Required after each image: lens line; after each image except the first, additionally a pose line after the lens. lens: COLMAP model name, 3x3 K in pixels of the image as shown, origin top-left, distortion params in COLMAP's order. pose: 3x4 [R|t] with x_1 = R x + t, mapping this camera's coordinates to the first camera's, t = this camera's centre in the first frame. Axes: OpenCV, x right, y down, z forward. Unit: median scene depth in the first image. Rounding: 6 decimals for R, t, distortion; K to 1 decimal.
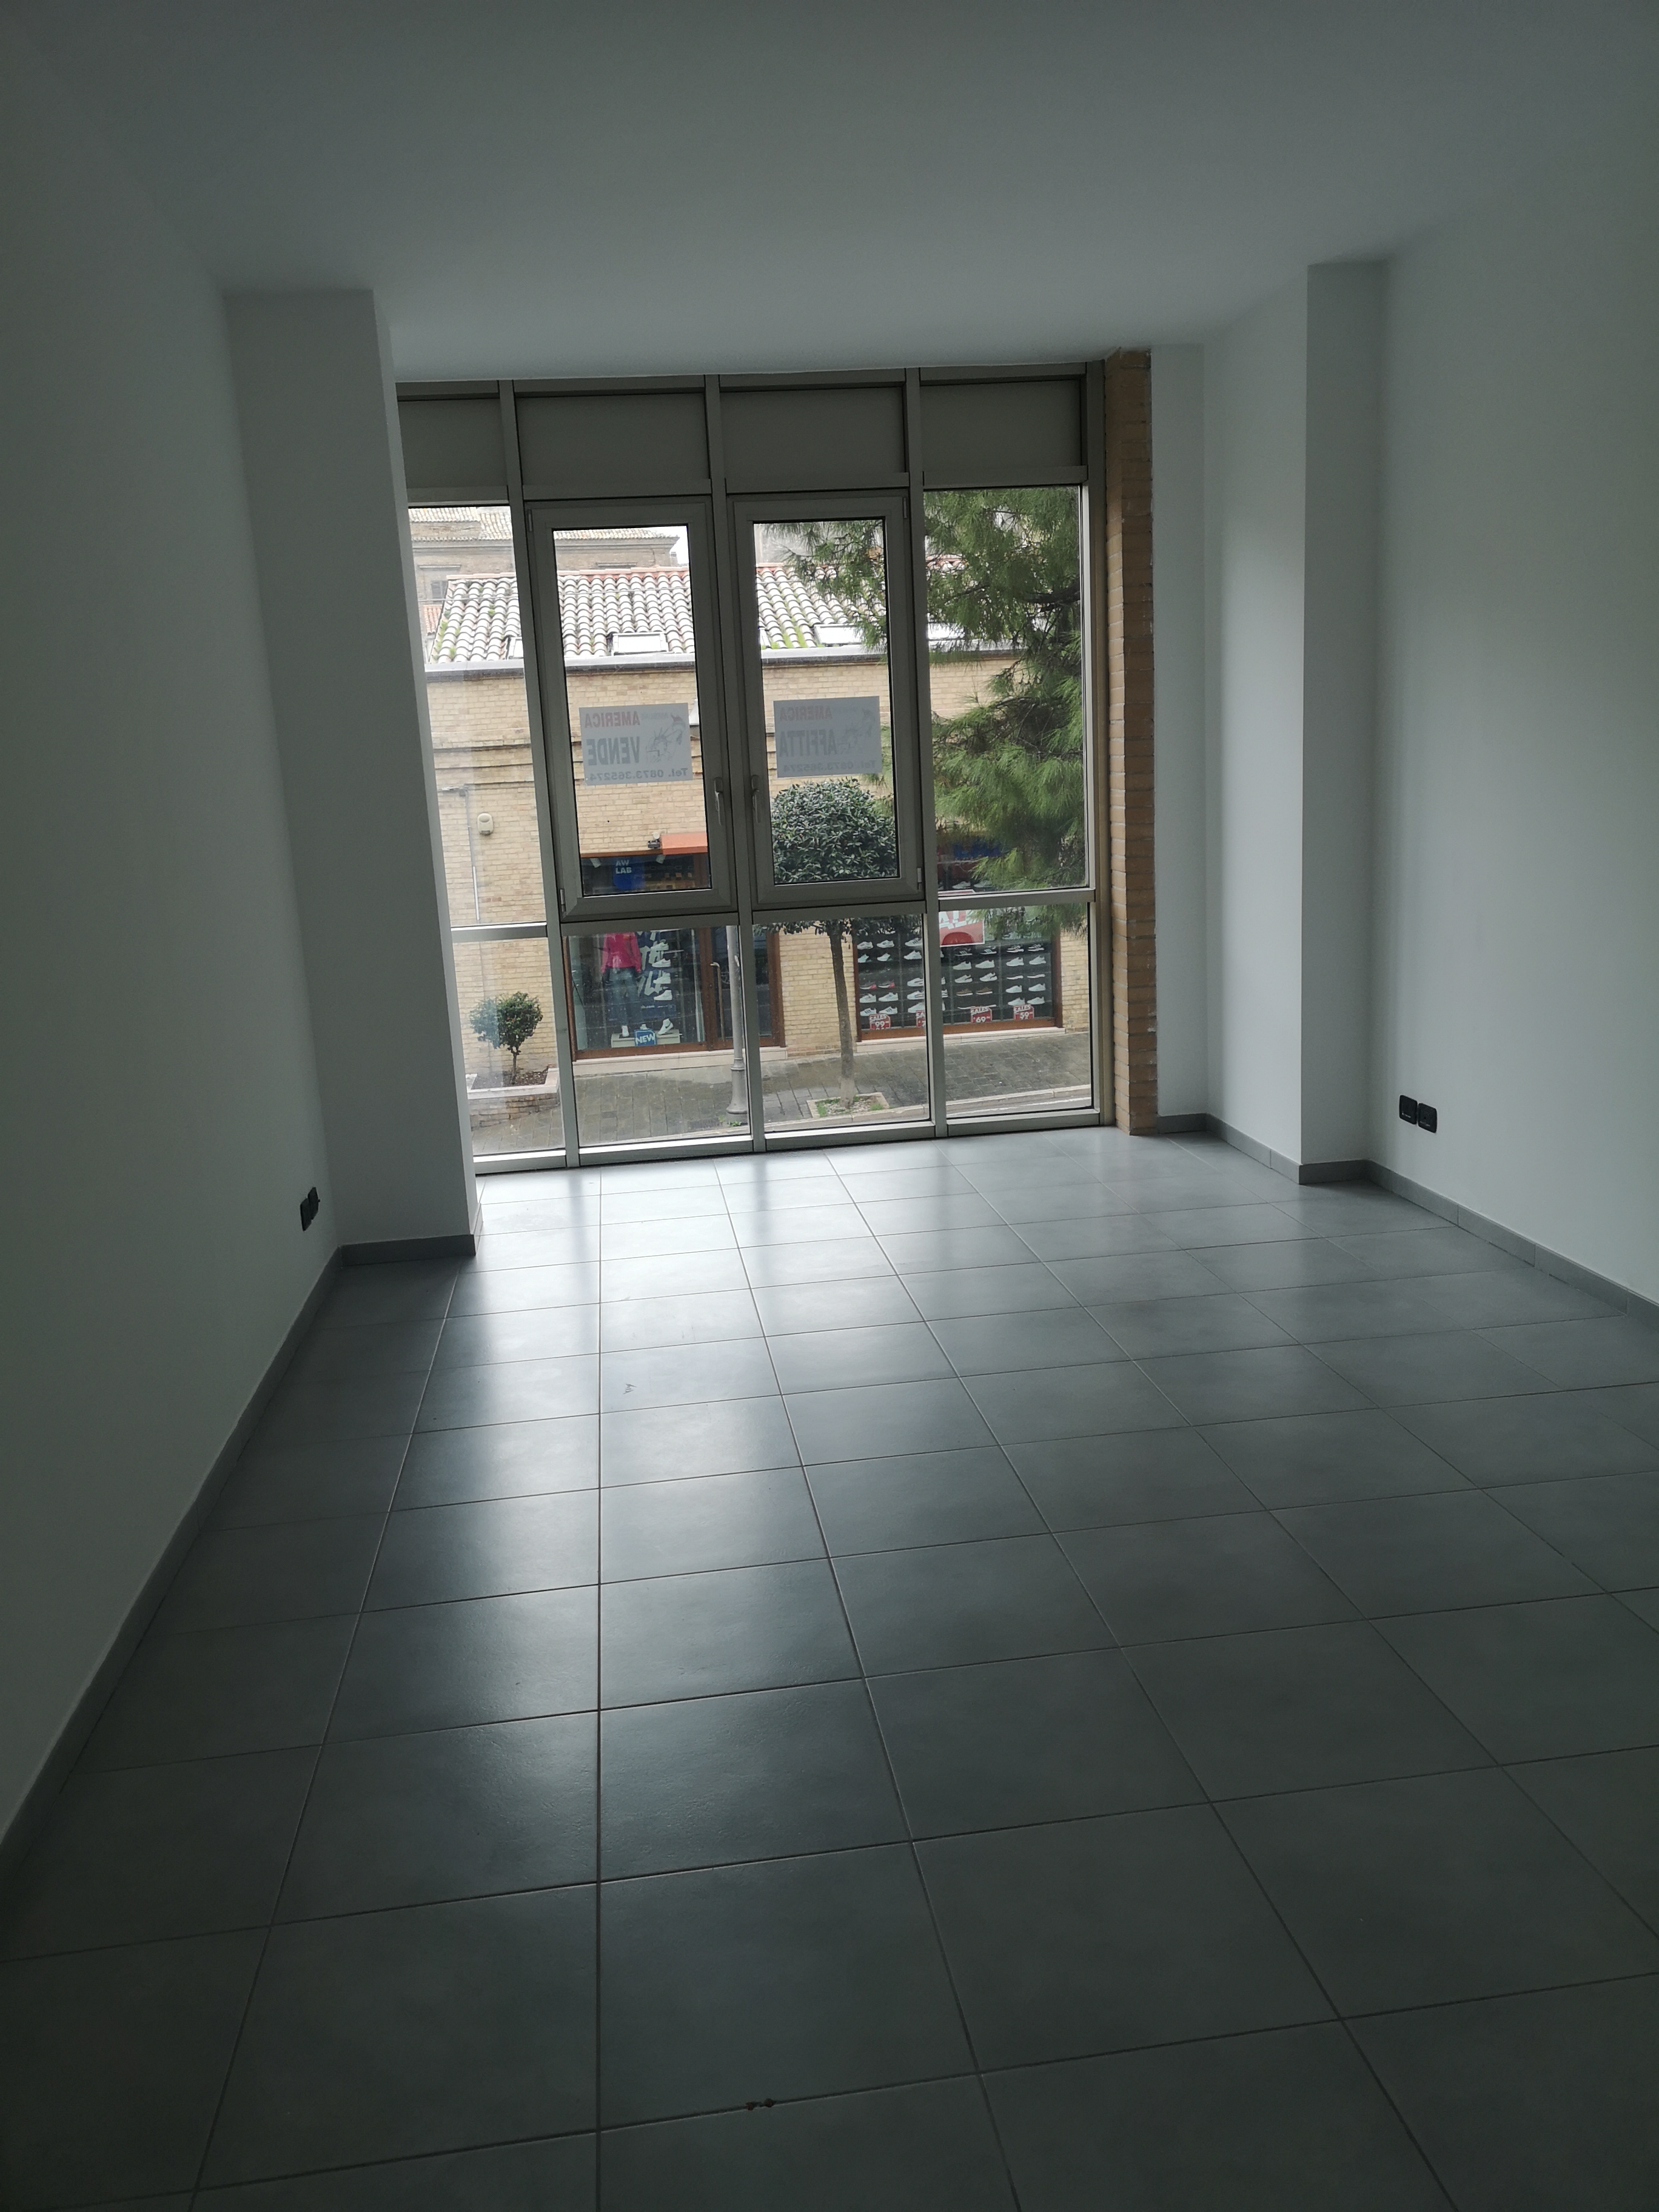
lens RADIAL K [[1714.5, 0, 823.7], [0, 1714.5, 1100.8], [0, 0, 1]] dist [0.072569, -0.070738]
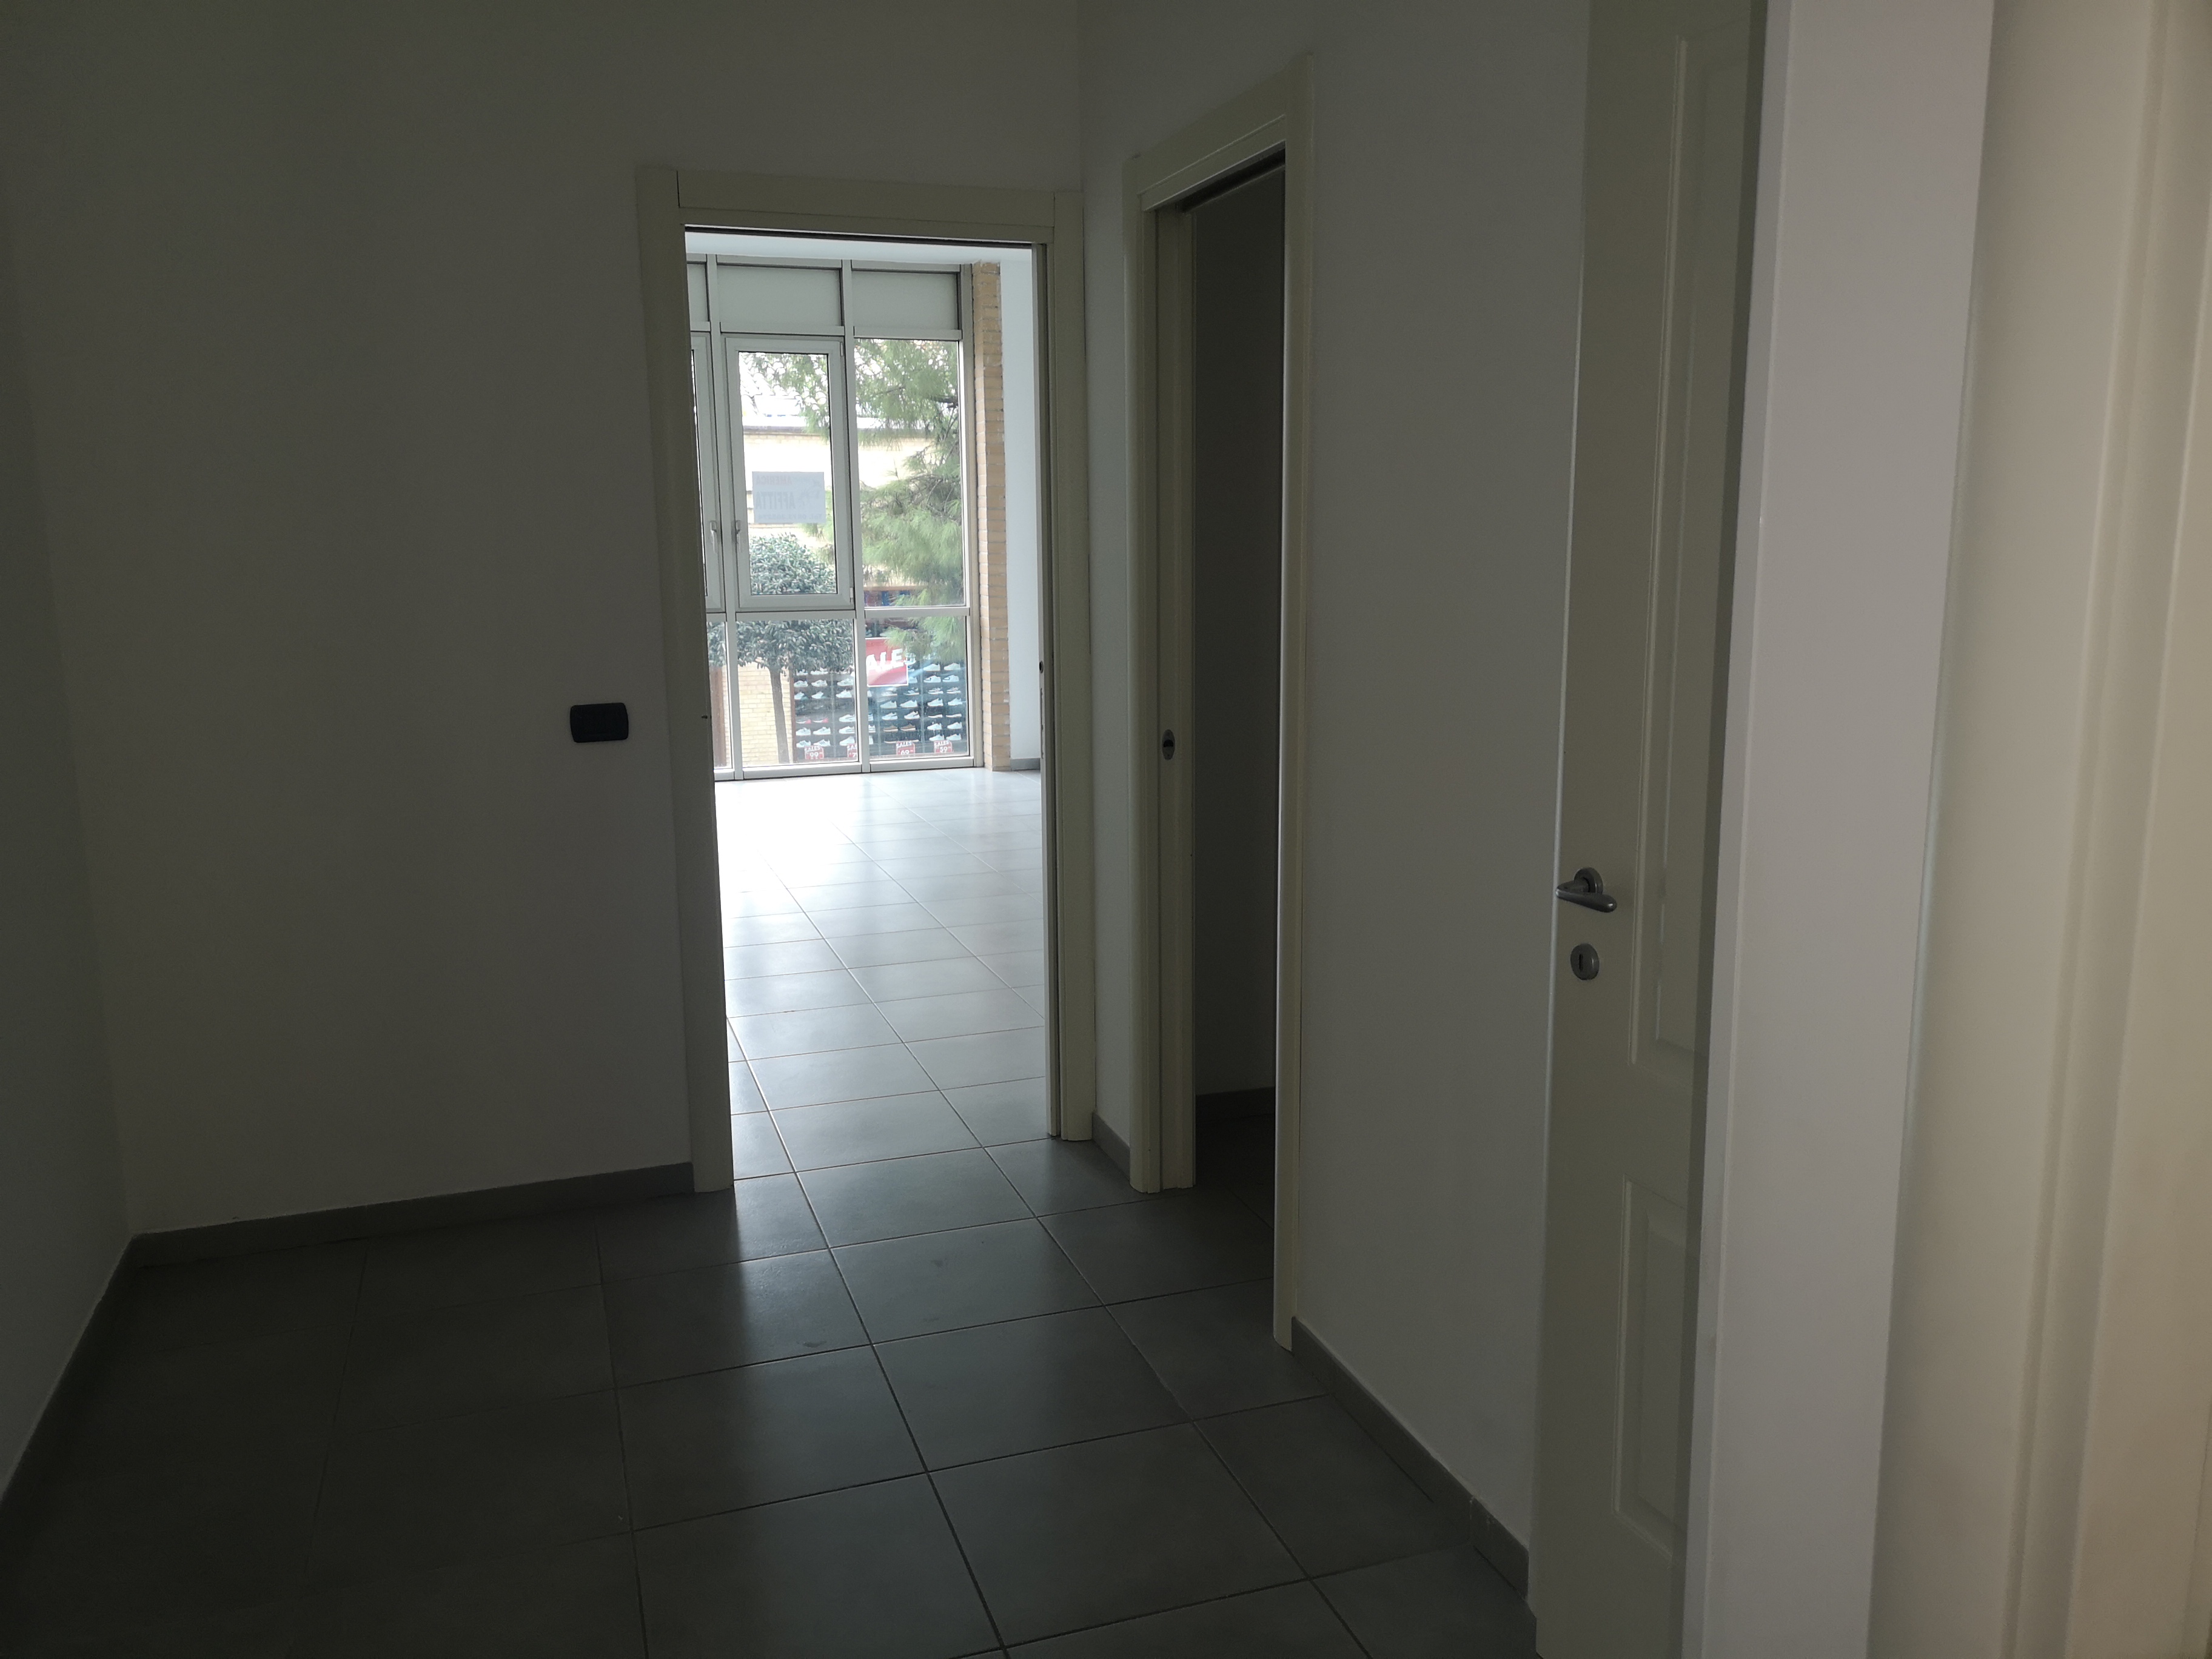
lens RADIAL K [[1714.5, 0, 1106.6], [0, 1714.5, 842.6], [0, 0, 1]] dist [0.072569, -0.070738]
pose [[0.979103, 0.005691, 0.203288, -0.018741], [-0.002699, 0.999884, -0.014995, 0.067162], [-0.203349, 0.014133, 0.979004, -0.315744]]
